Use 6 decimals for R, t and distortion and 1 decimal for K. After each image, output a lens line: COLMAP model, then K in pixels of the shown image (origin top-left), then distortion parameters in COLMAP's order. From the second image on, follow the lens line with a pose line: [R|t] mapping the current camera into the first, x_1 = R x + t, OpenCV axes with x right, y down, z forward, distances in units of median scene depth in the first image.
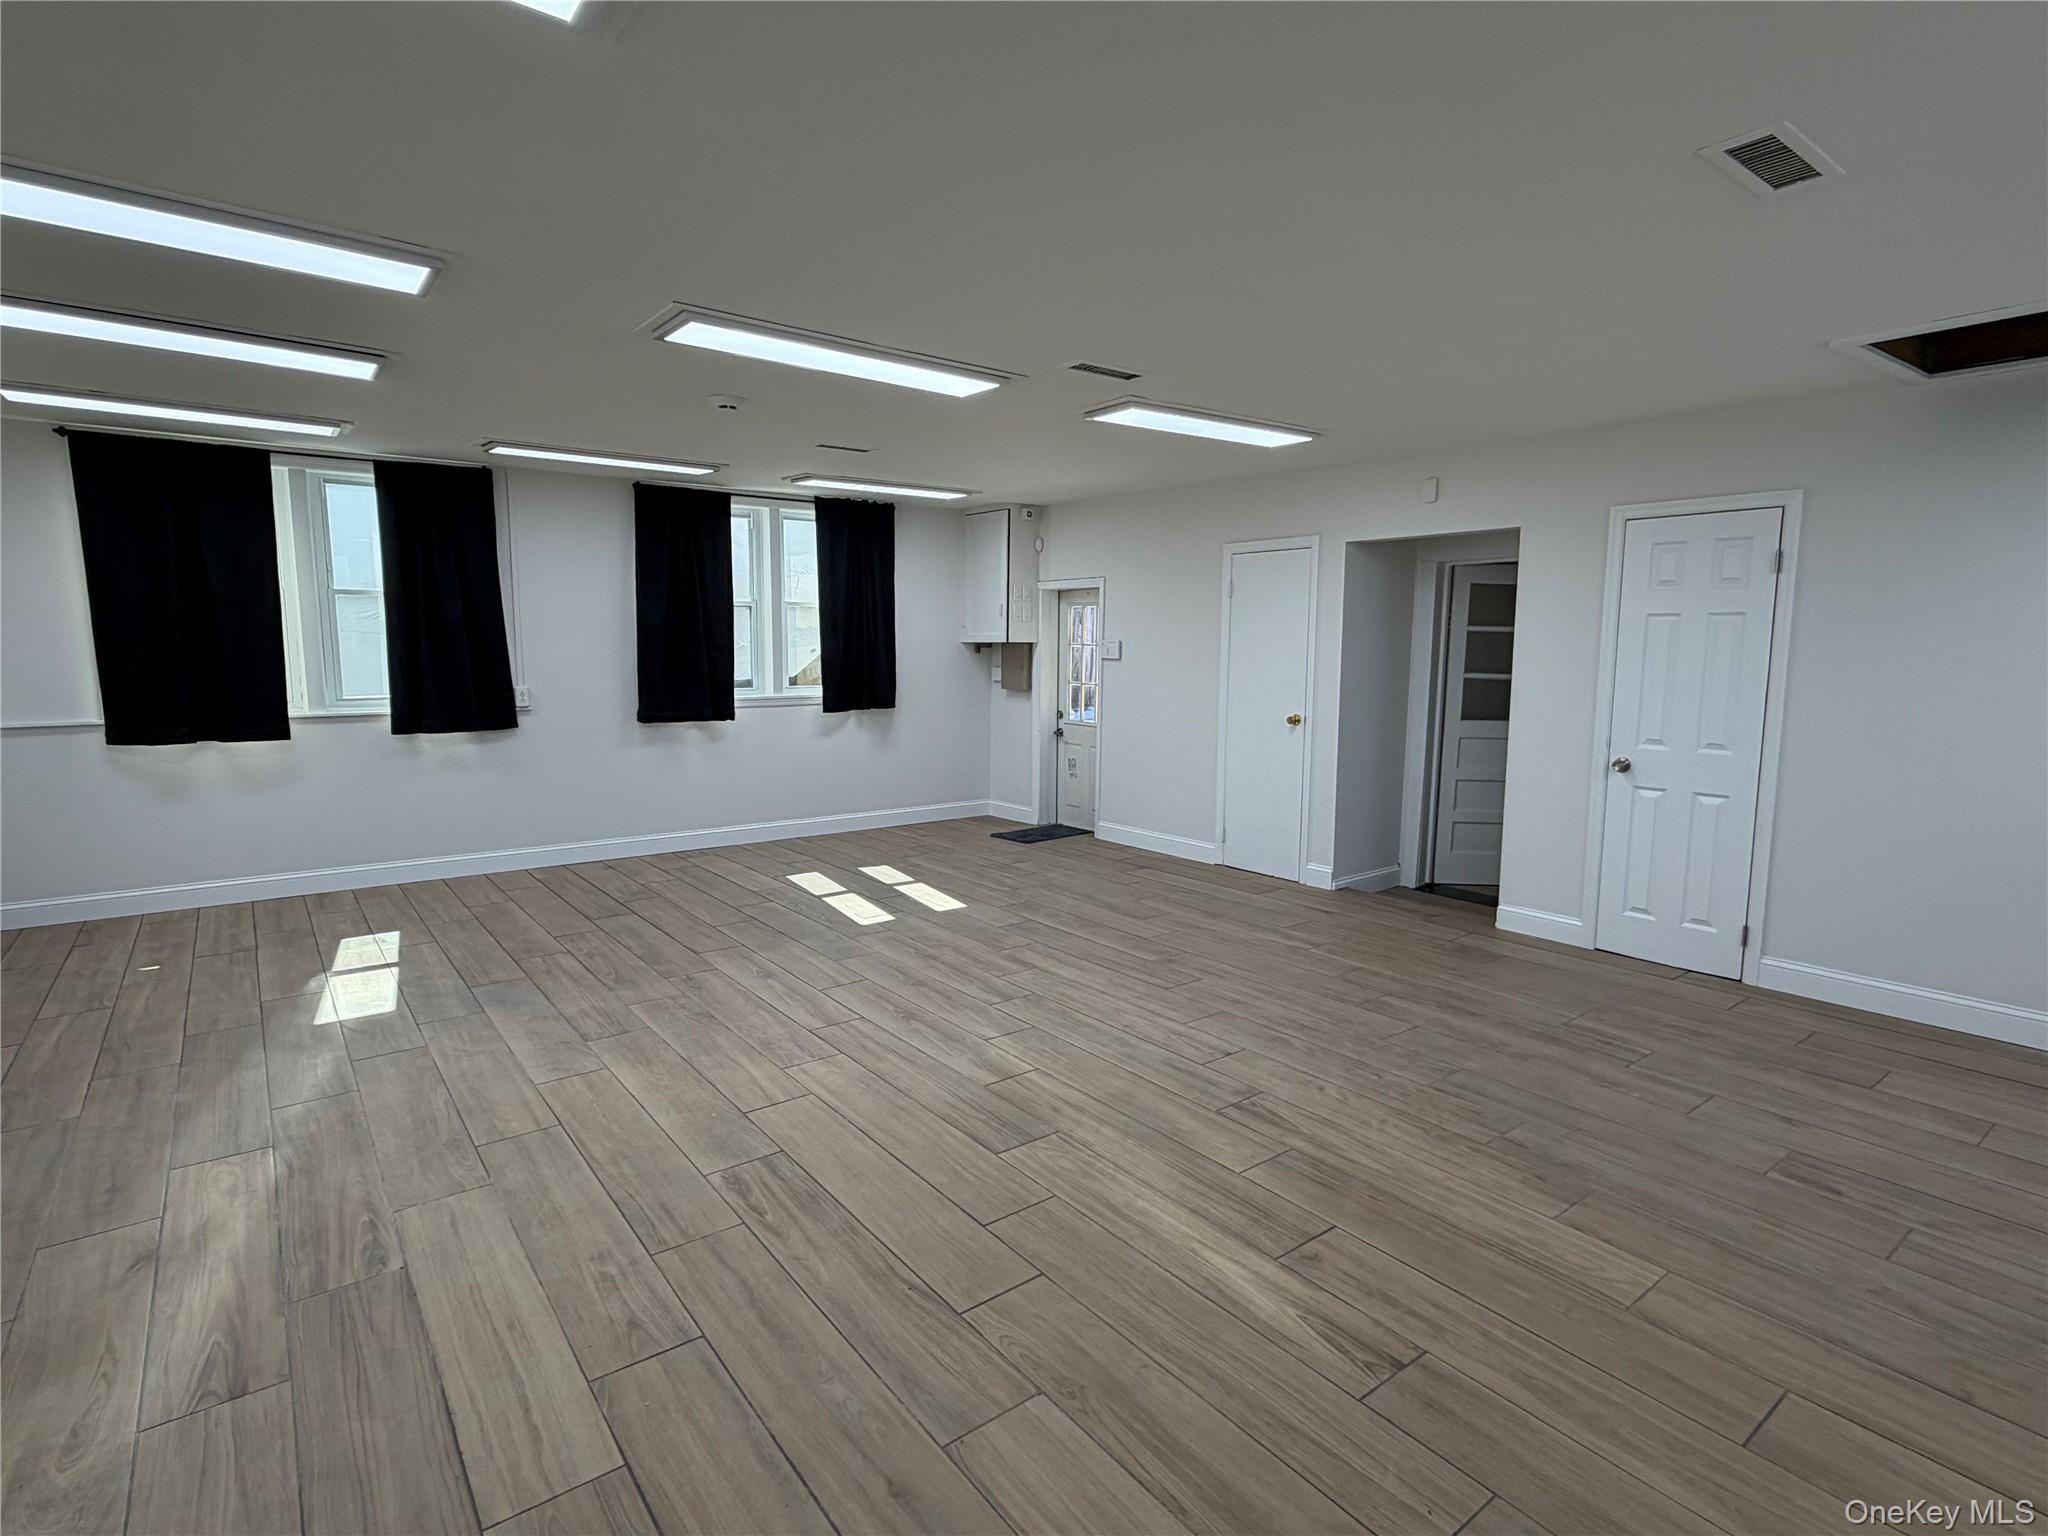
lens RADIAL K [[1030.7, 0, 1024.0], [0, 1030.7, 768.0], [0, 0, 1]] dist [0.028726, 0.000212]
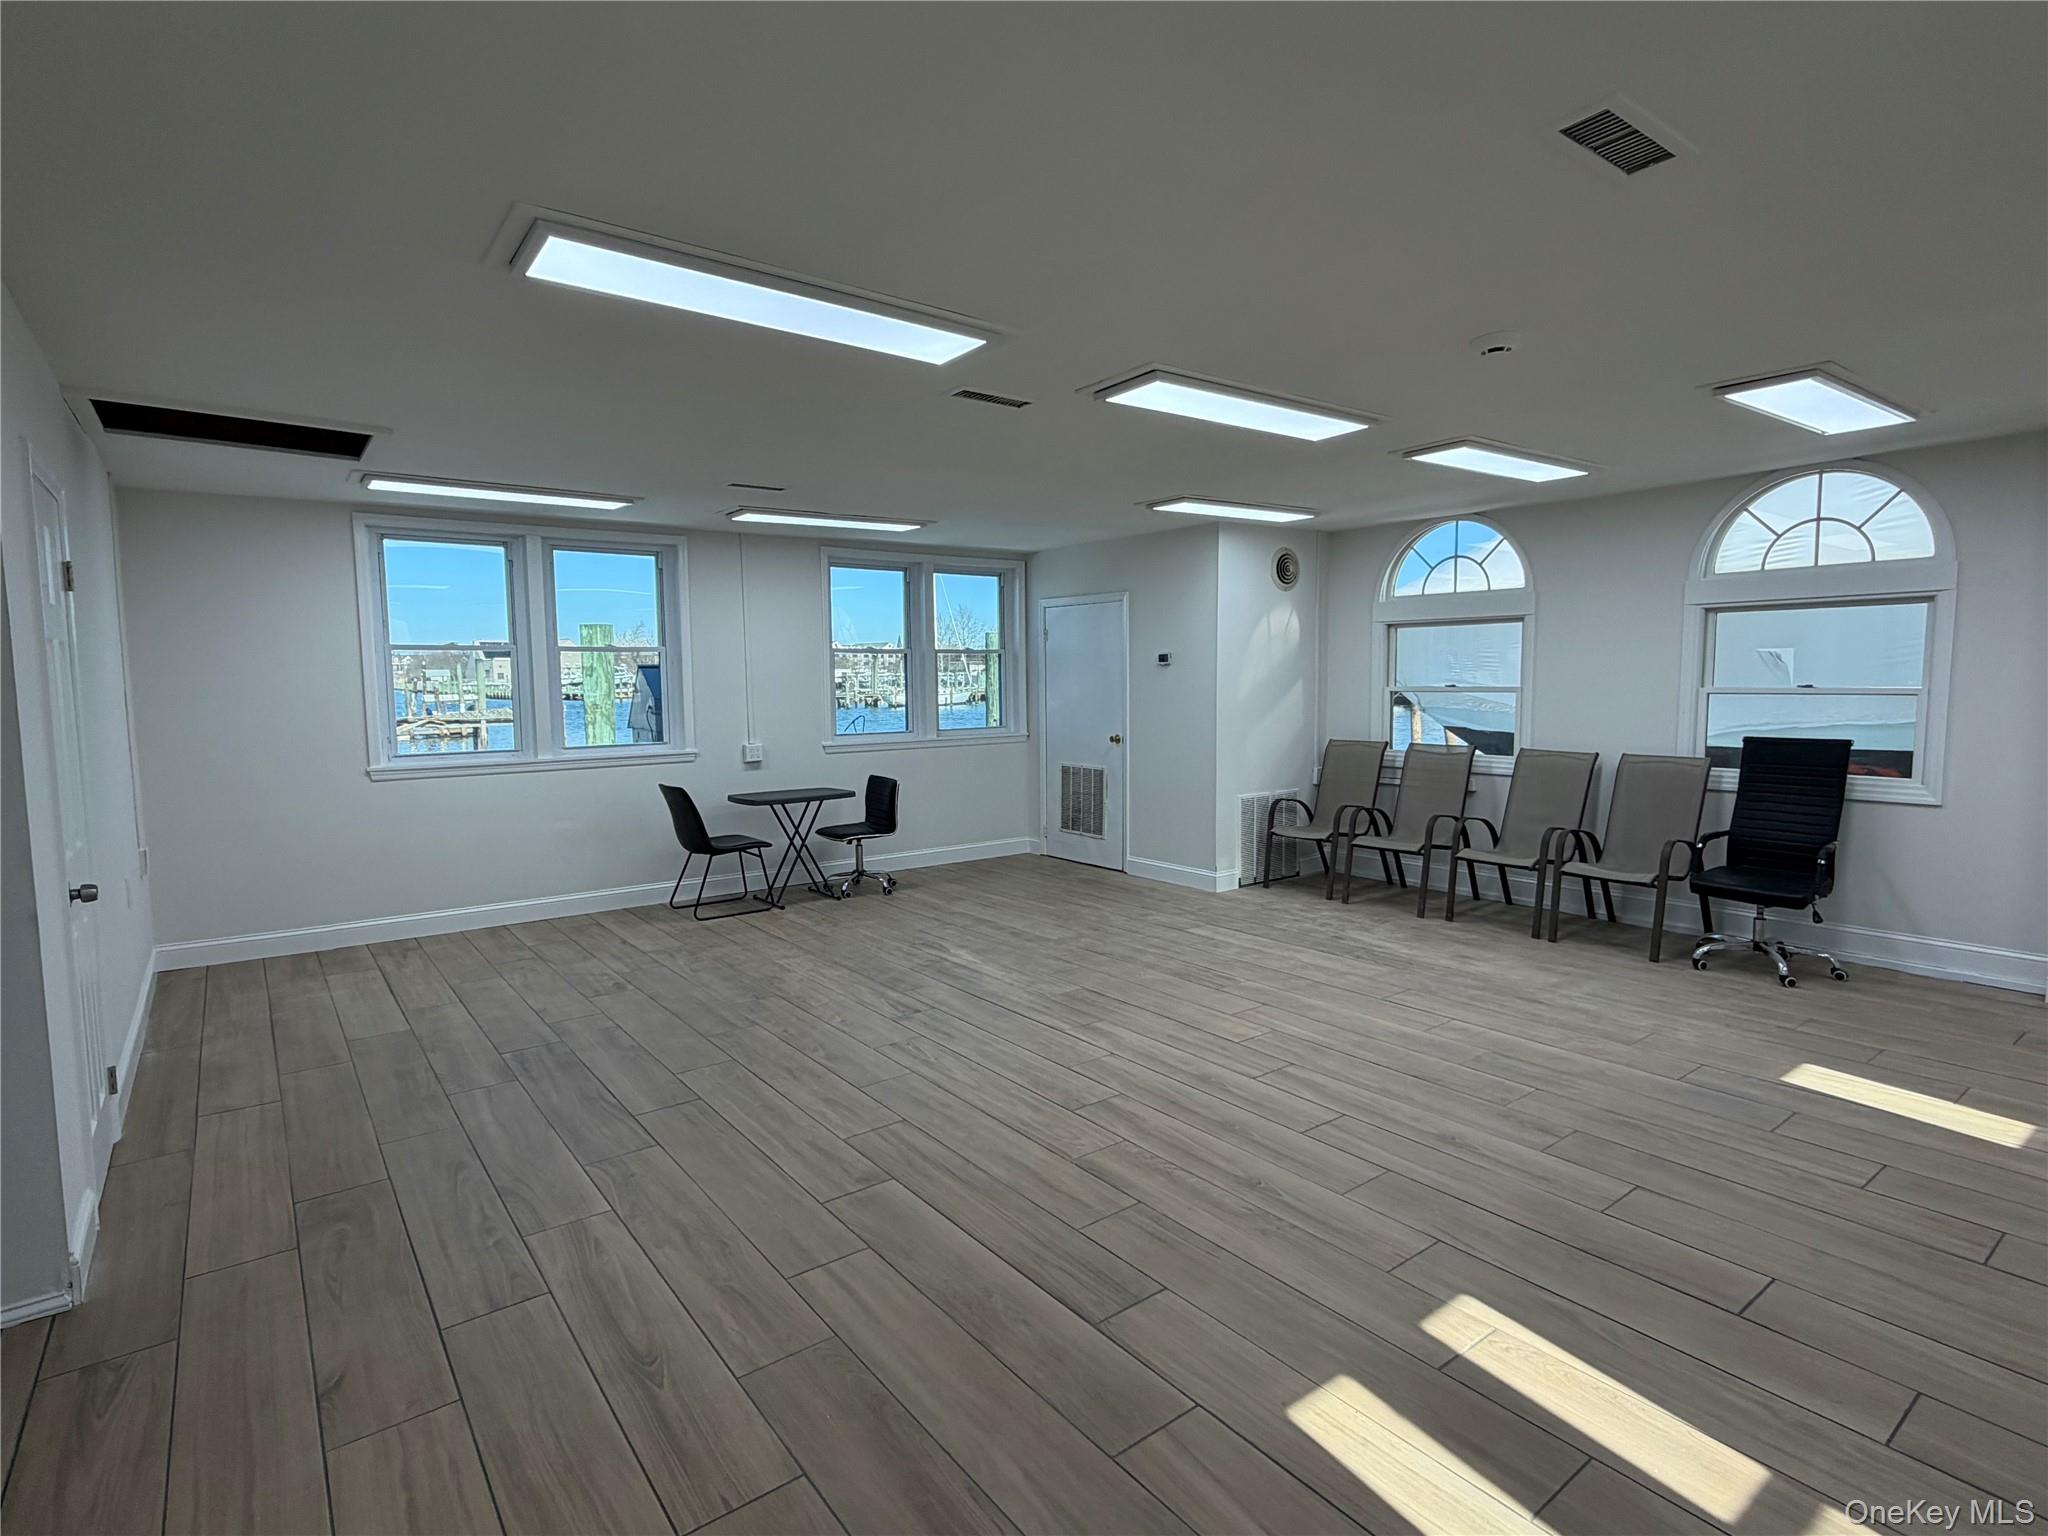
lens RADIAL K [[1030.7, 0, 1024.0], [0, 1030.7, 768.0], [0, 0, 1]] dist [0.028726, 0.000212]
pose [[-0.999983, 0.005477, -0.001896, 0.056557], [0.004963, 0.978115, 0.208006, -0.249490], [0.002994, 0.207993, -0.978126, 2.042653]]
